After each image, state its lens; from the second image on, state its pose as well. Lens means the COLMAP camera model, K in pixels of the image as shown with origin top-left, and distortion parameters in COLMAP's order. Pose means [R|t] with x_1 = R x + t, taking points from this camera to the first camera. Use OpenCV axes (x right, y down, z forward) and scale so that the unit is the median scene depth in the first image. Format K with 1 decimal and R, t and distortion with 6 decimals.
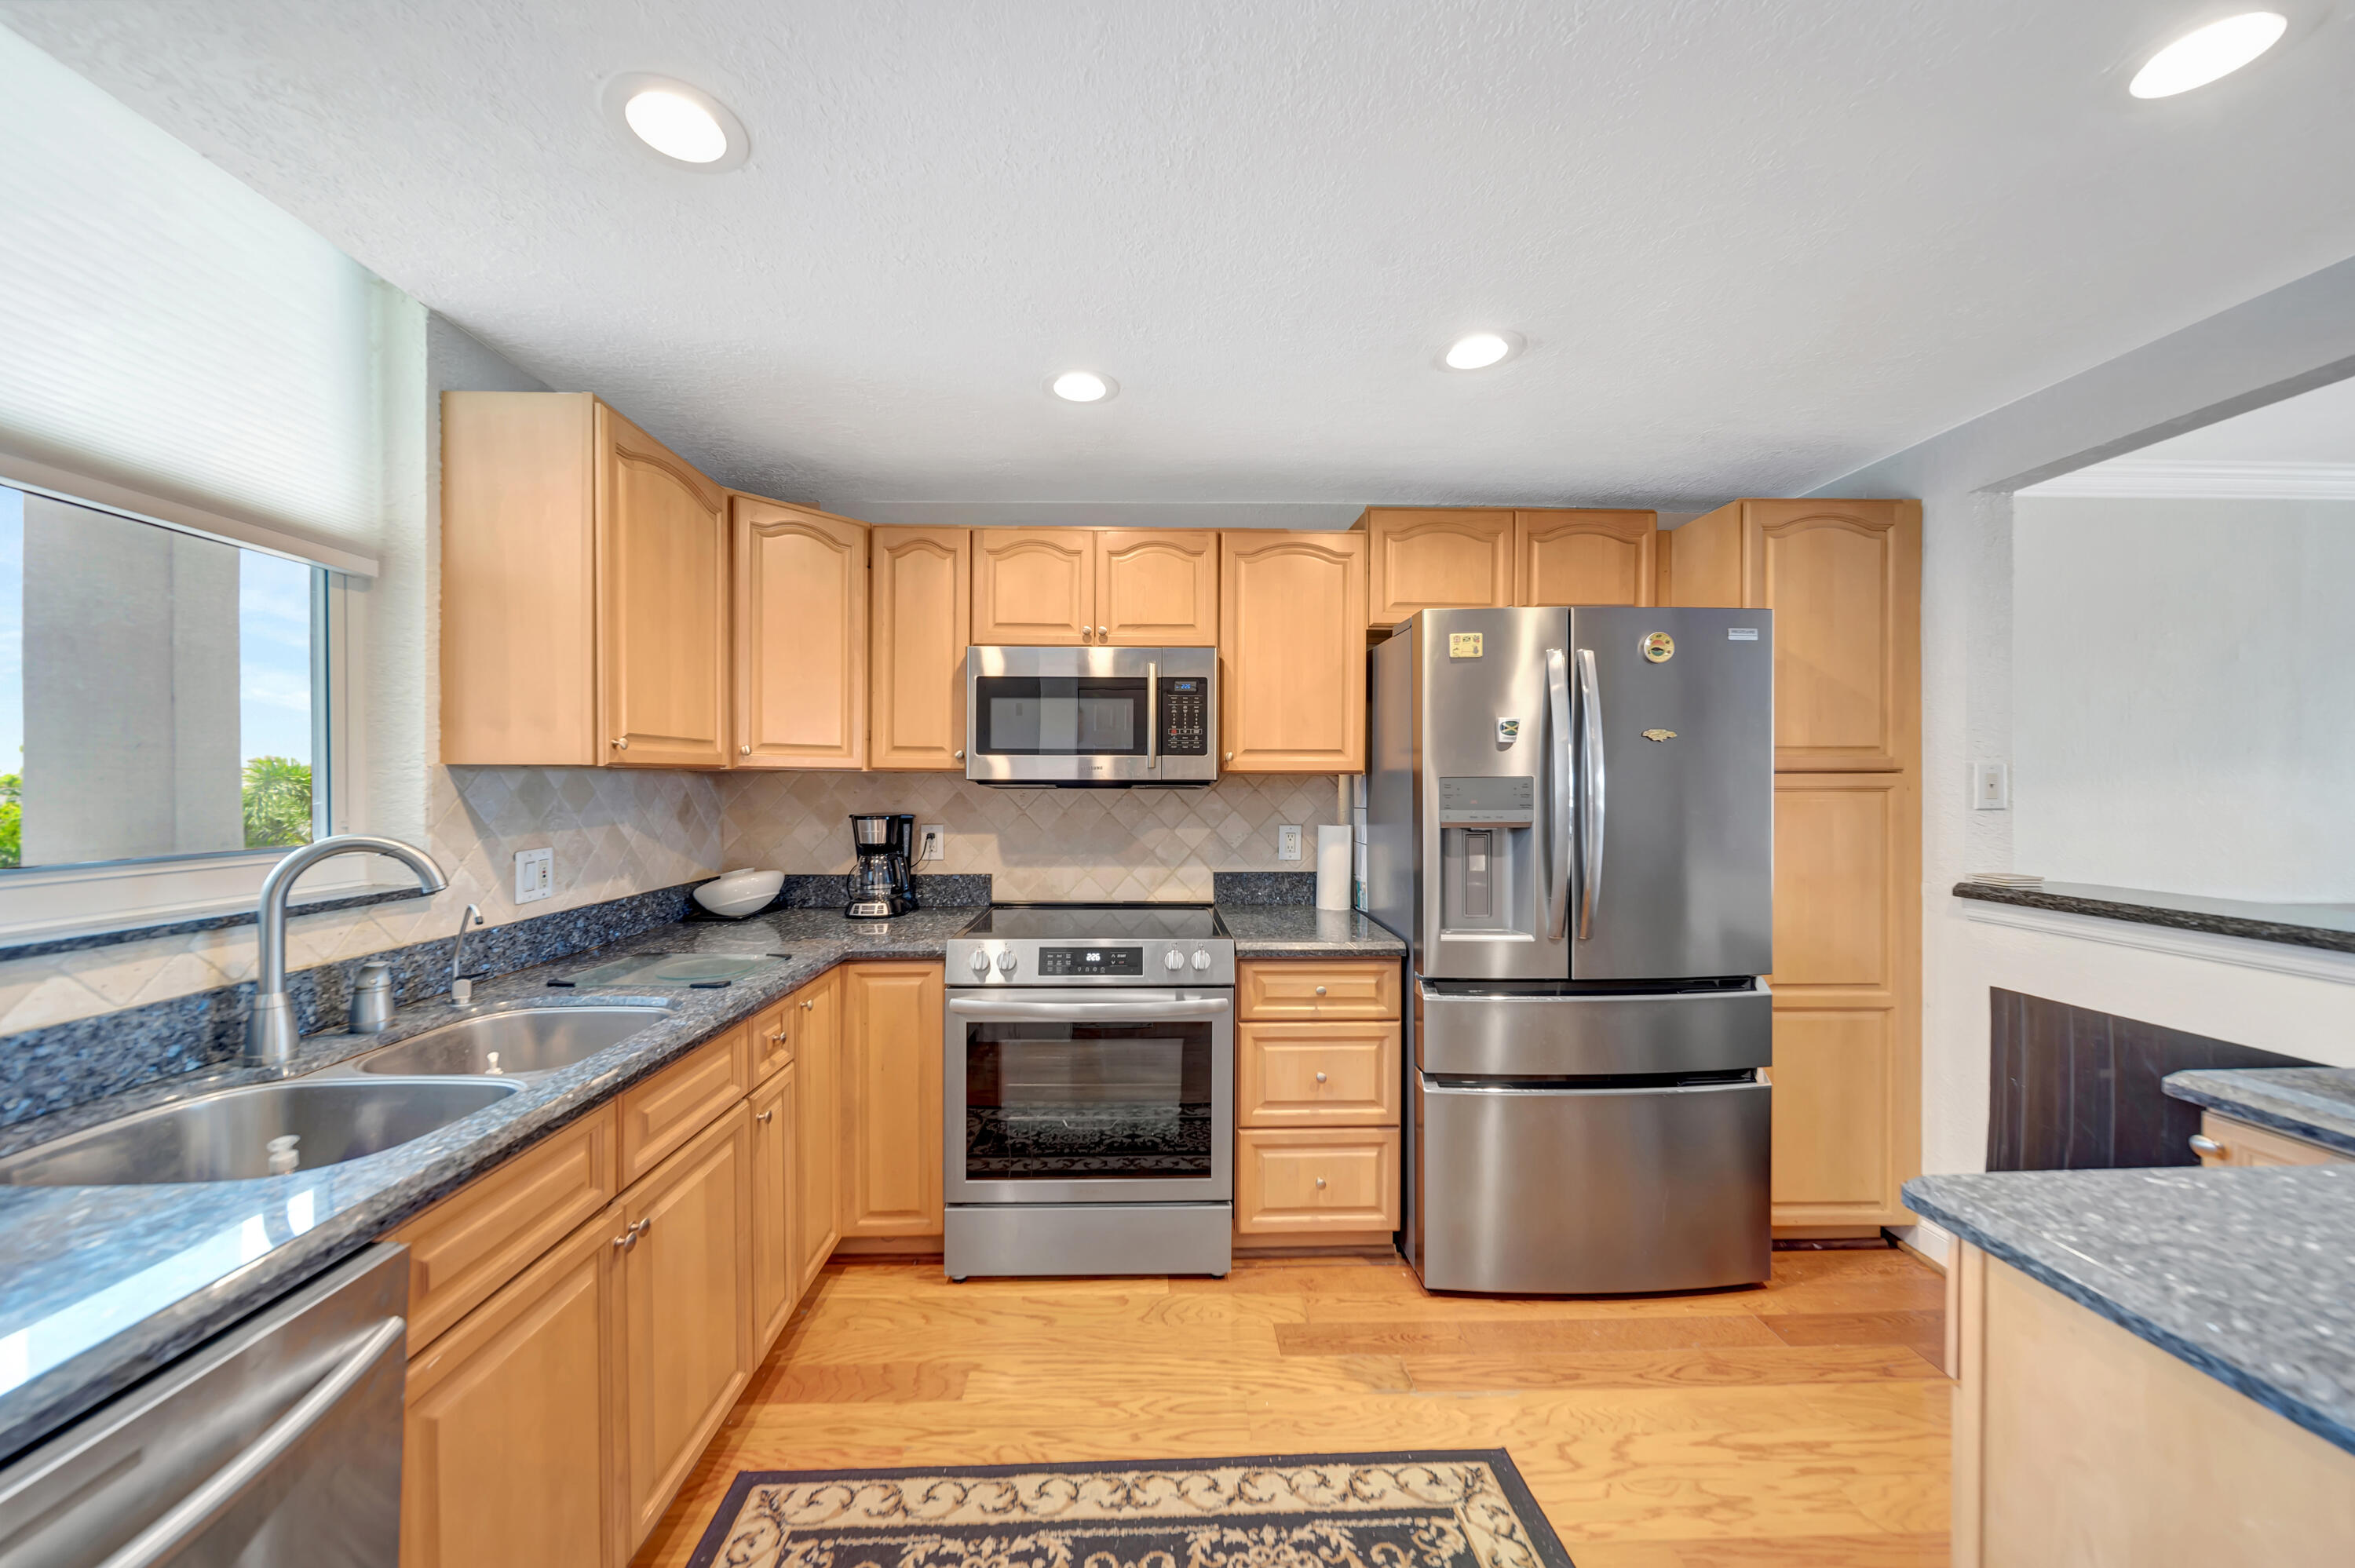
lens RADIAL K [[832.1, 0, 1168.3], [0, 832.1, 788.8], [0, 0, 1]] dist [-0.003459, -0.000842]
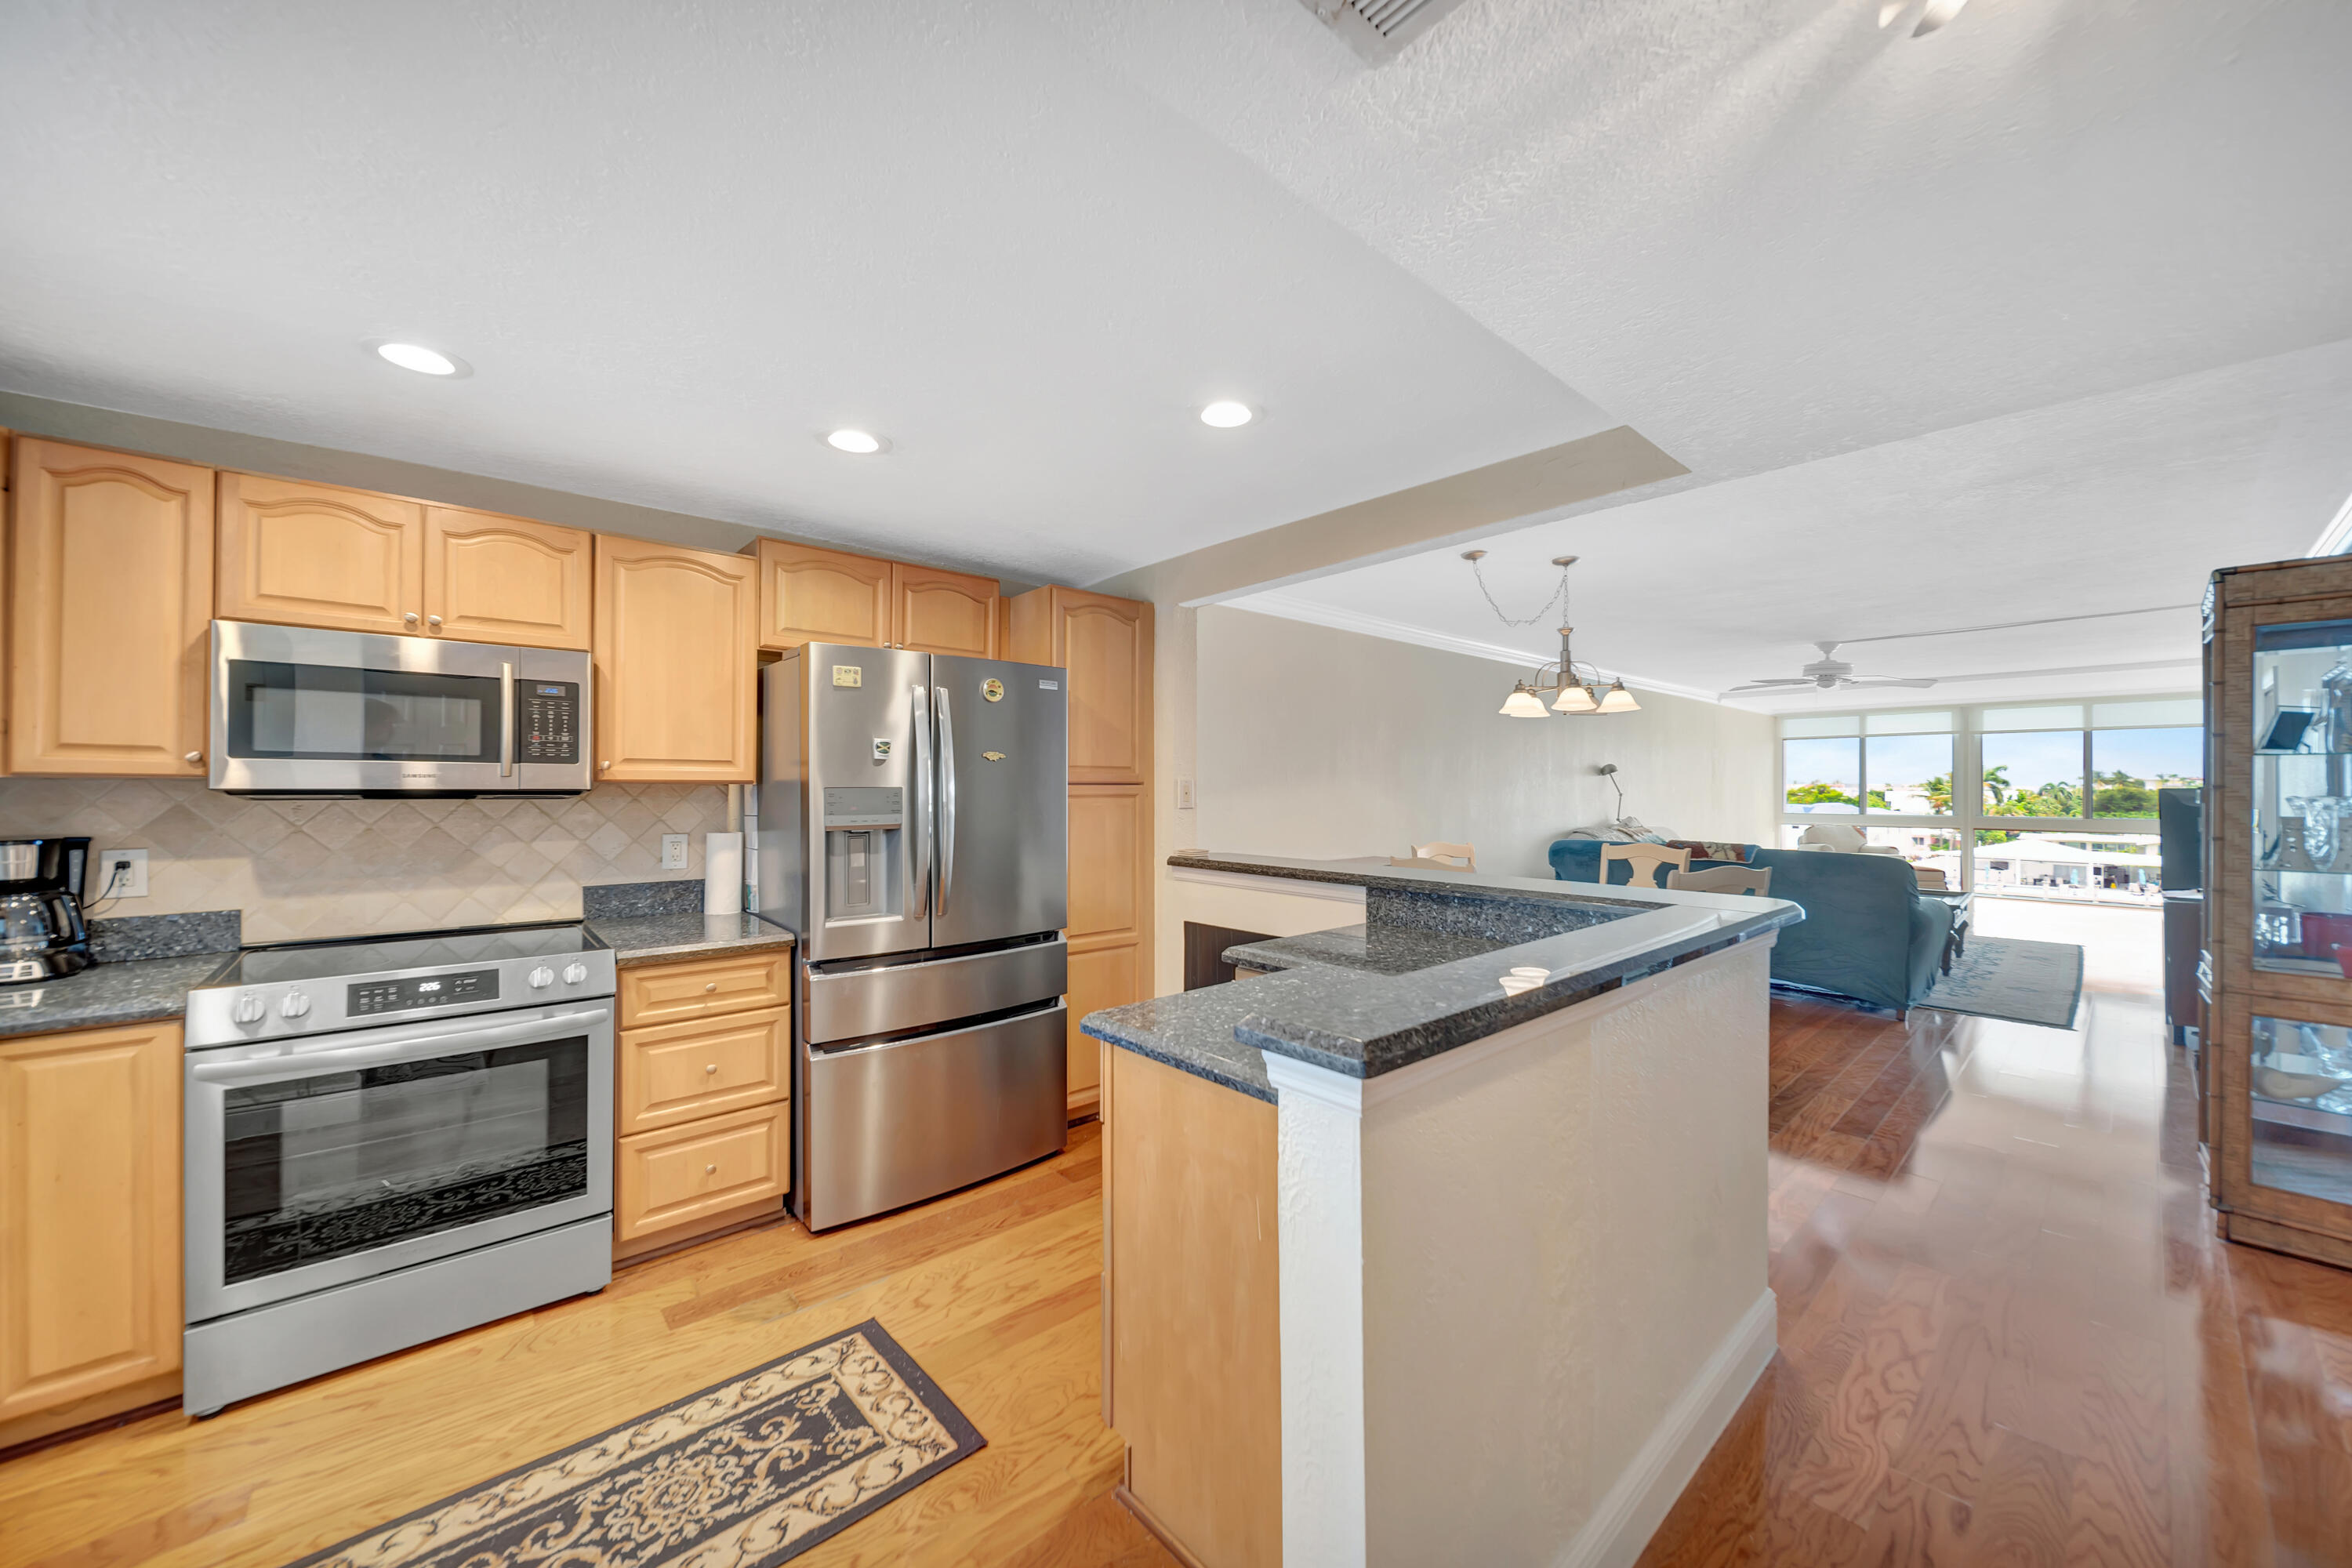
lens RADIAL K [[831.2, 0, 1154.2], [0, 831.2, 786.6], [0, 0, 1]] dist [-0.003459, -0.000842]
pose [[0.779814, 0.002017, 0.626008, -0.039581], [0.004814, 0.999946, -0.009218, -0.002003], [-0.625993, 0.010202, 0.779762, -0.188280]]
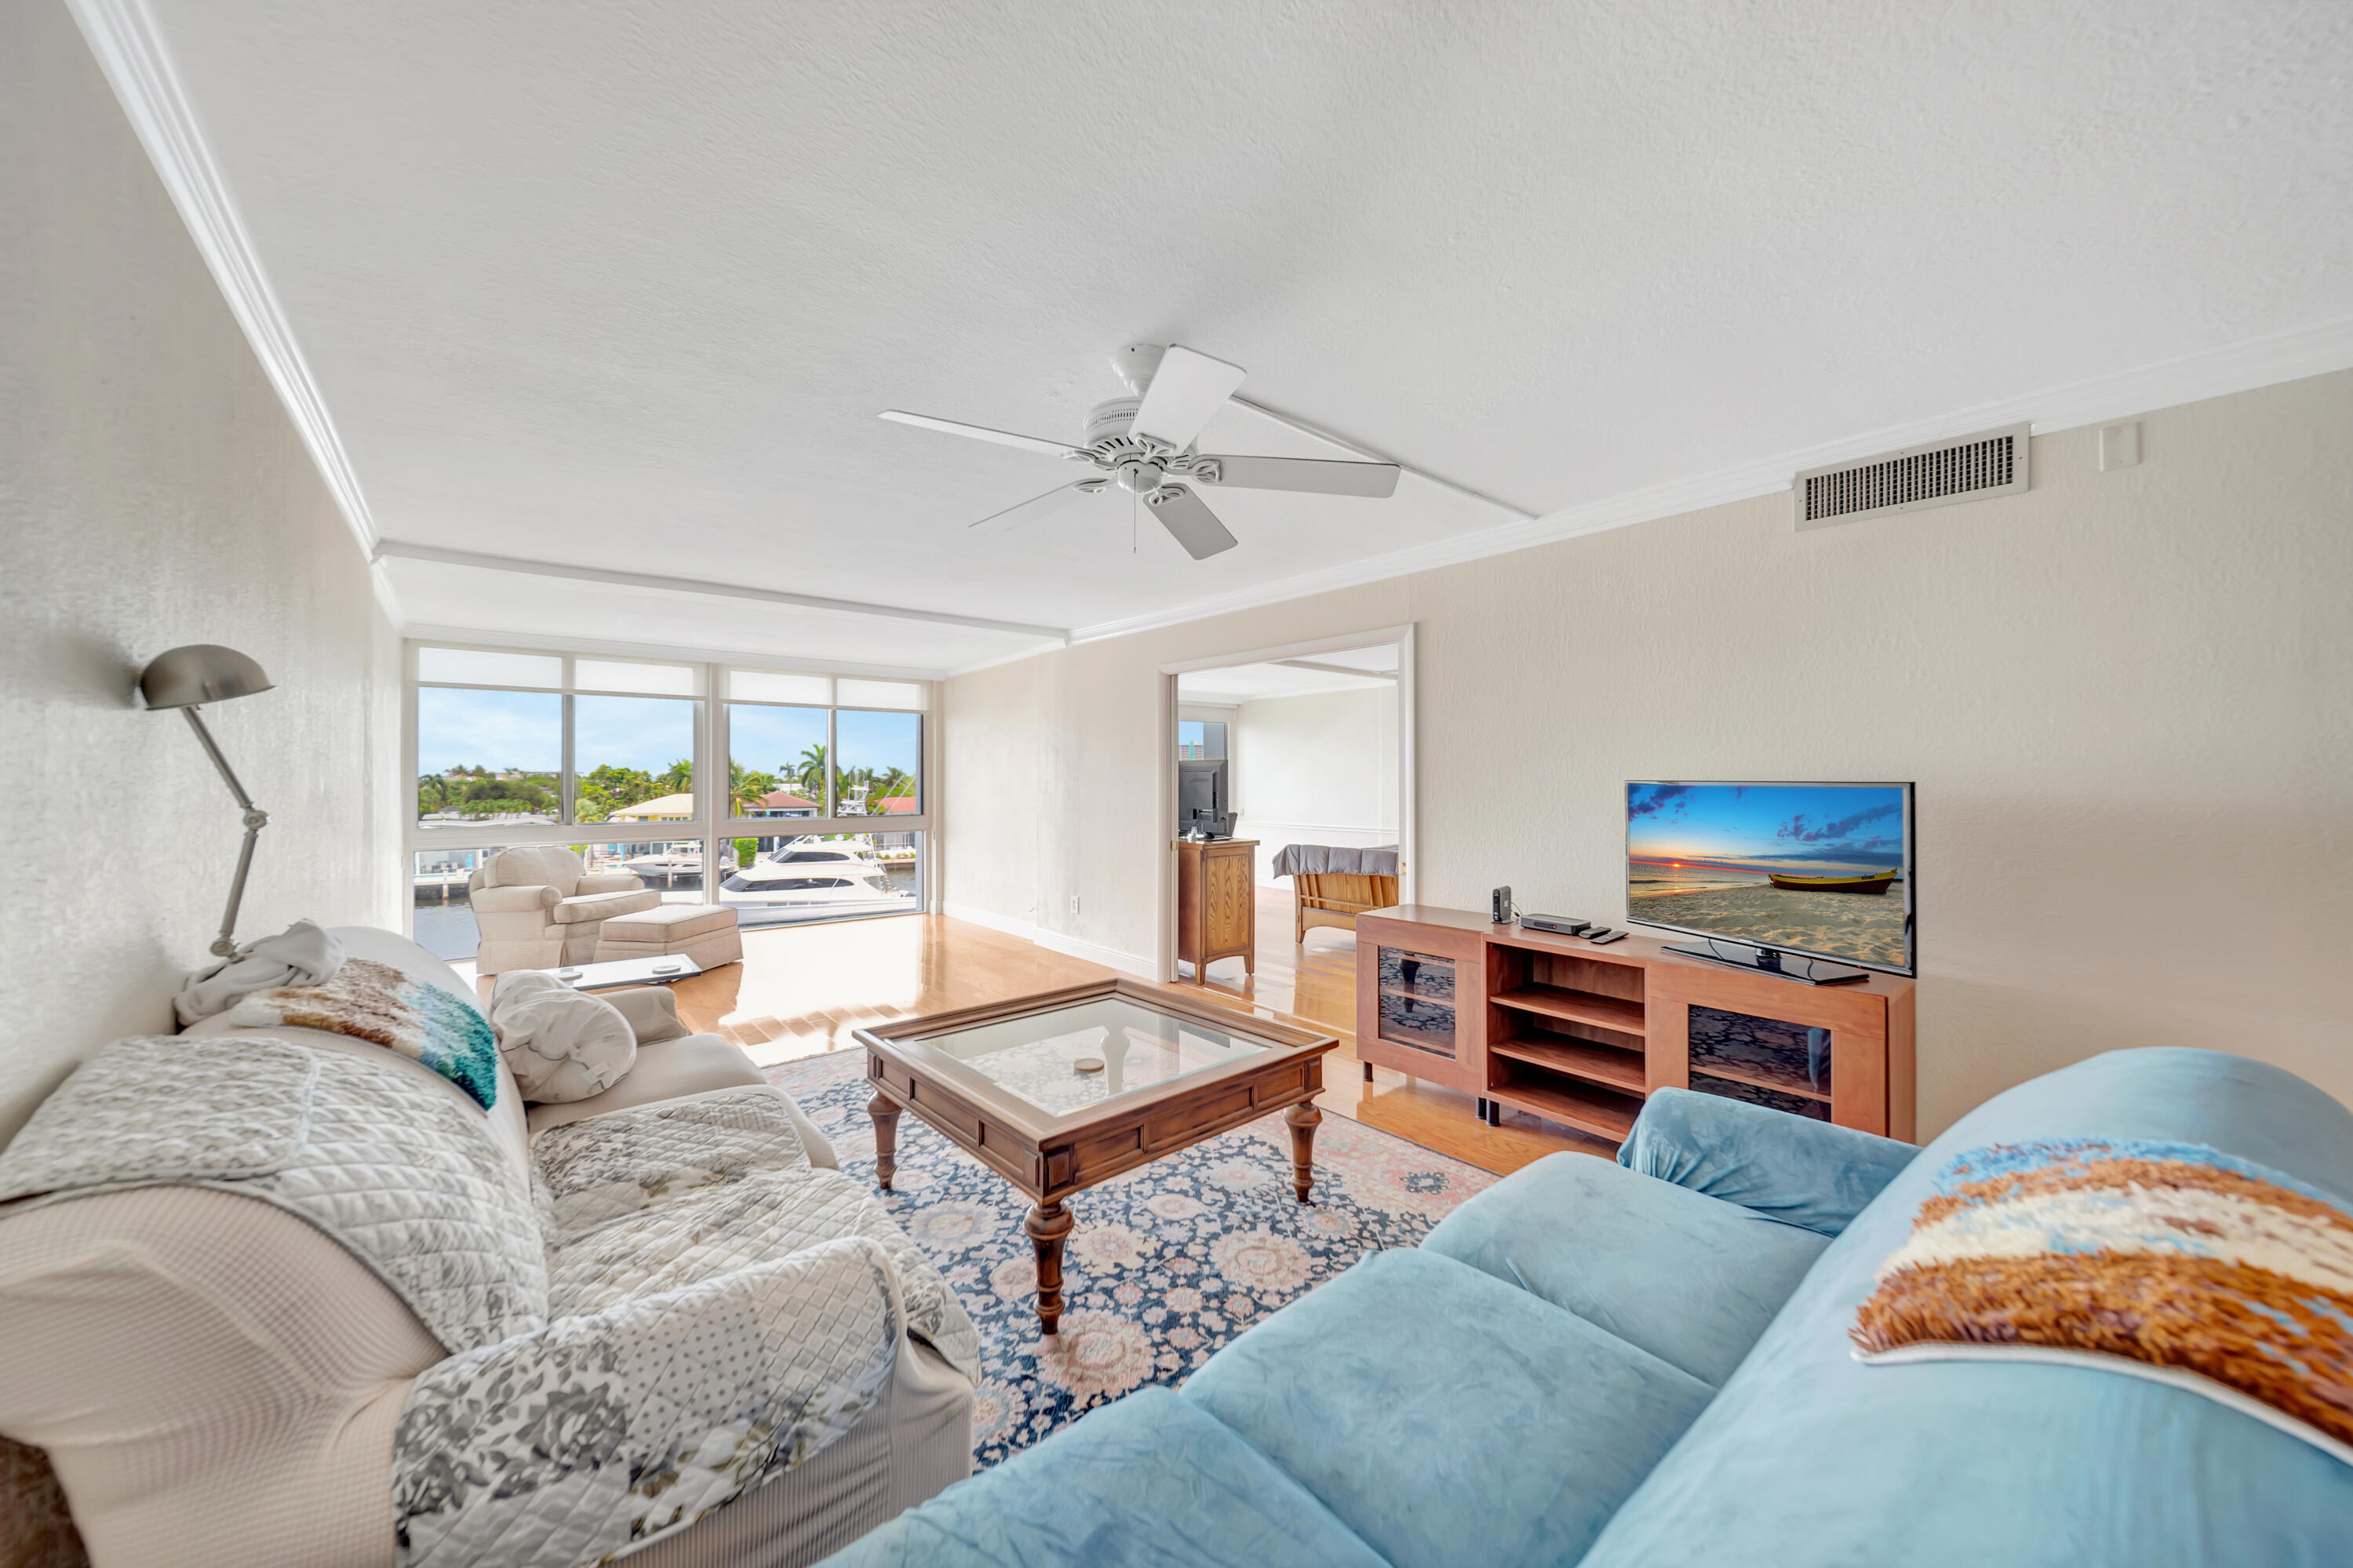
lens RADIAL K [[831.4, 0, 1140.9], [0, 831.4, 782.2], [0, 0, 1]] dist [-0.003459, -0.000842]
pose [[-0.604169, -0.001688, 0.796854, 2.747492], [0.004358, 0.999976, 0.005422, -0.018586], [-0.796844, 0.006748, -0.604147, 1.140348]]
